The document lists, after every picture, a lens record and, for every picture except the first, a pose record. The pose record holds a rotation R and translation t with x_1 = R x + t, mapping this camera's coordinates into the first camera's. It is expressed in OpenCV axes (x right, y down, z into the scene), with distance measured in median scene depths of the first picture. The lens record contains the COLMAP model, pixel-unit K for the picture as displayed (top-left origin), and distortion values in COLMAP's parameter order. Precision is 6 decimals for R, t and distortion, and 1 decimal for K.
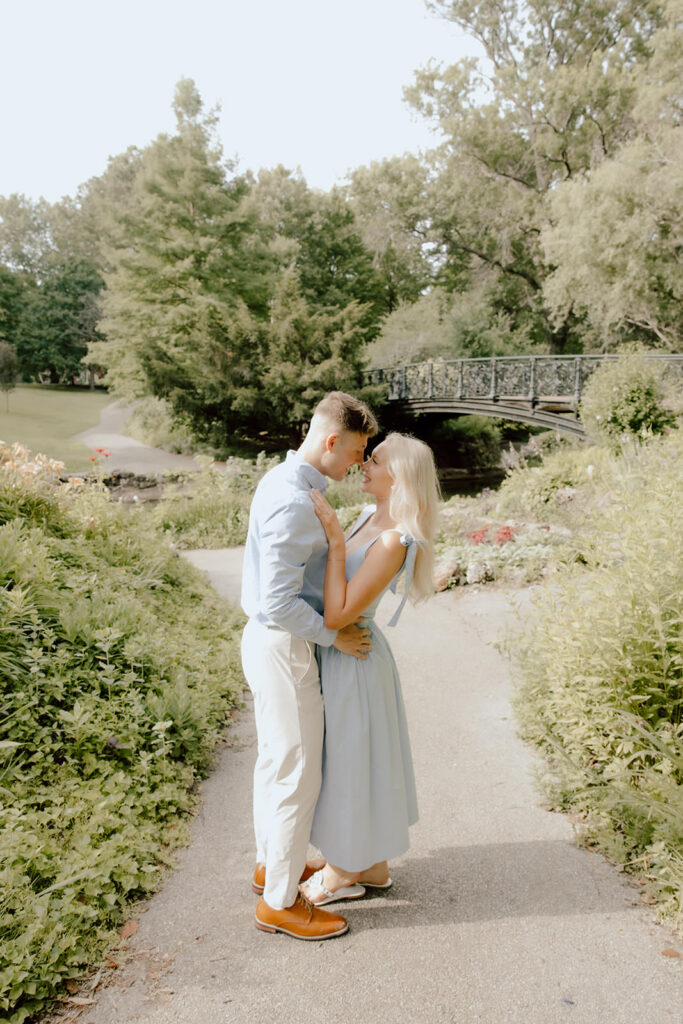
lens RADIAL K [[682.5, 0, 341.5], [0, 682.5, 512.0], [0, 0, 1]] dist [-0.000577, 0.003566]
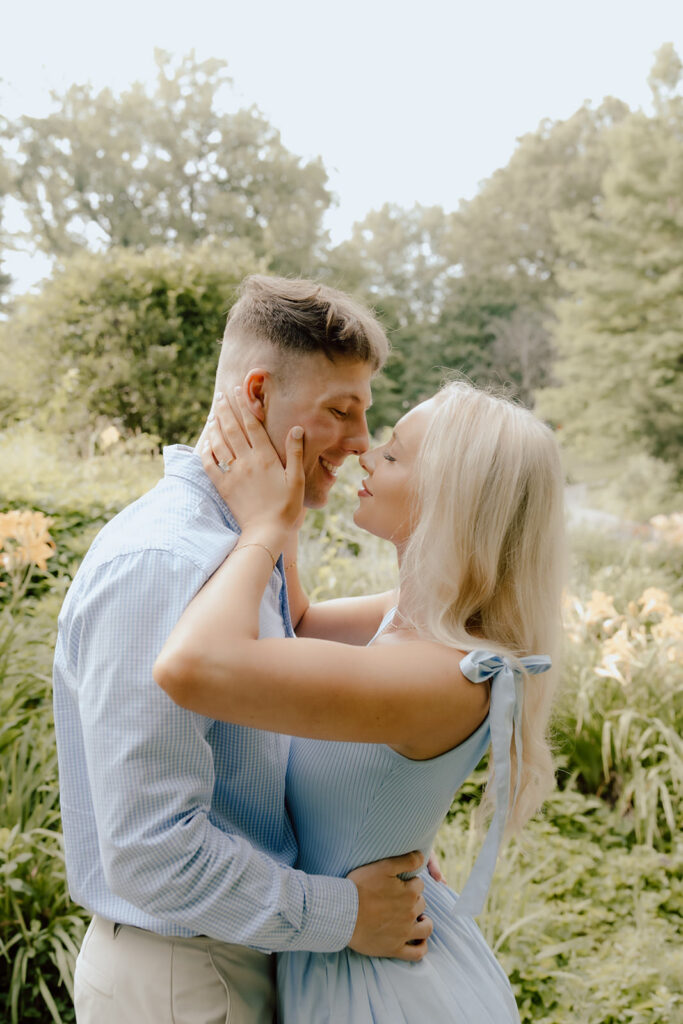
lens RADIAL K [[1014.7, 0, 341.5], [0, 1014.7, 512.0], [0, 0, 1]] dist [0.005816, 0.006375]
pose [[0.894638, -0.025897, -0.446041, -0.060071], [-0.018472, 0.995321, -0.094837, 0.004045], [0.446411, 0.093084, 0.889974, -0.131156]]
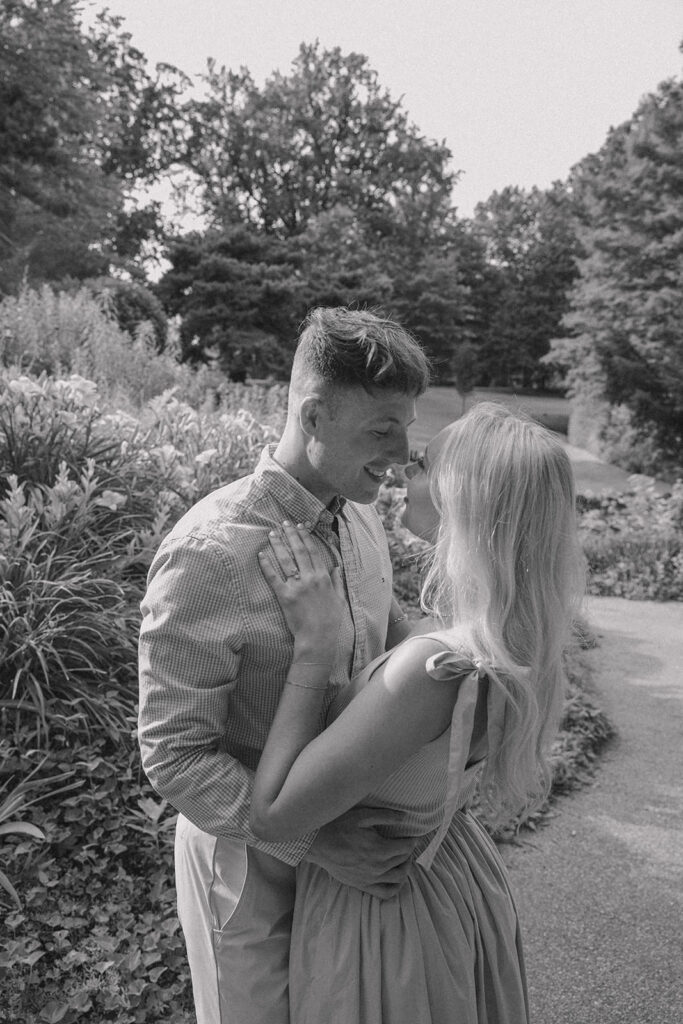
lens RADIAL K [[807.6, 0, 341.5], [0, 807.6, 512.0], [0, 0, 1]] dist [-0.098568, 0.144234]
pose [[0.812776, 0.089394, -0.575677, 0.017028], [-0.108636, 0.994081, 0.000987, -0.002702], [0.572358, 0.061737, 0.817676, 0.033455]]
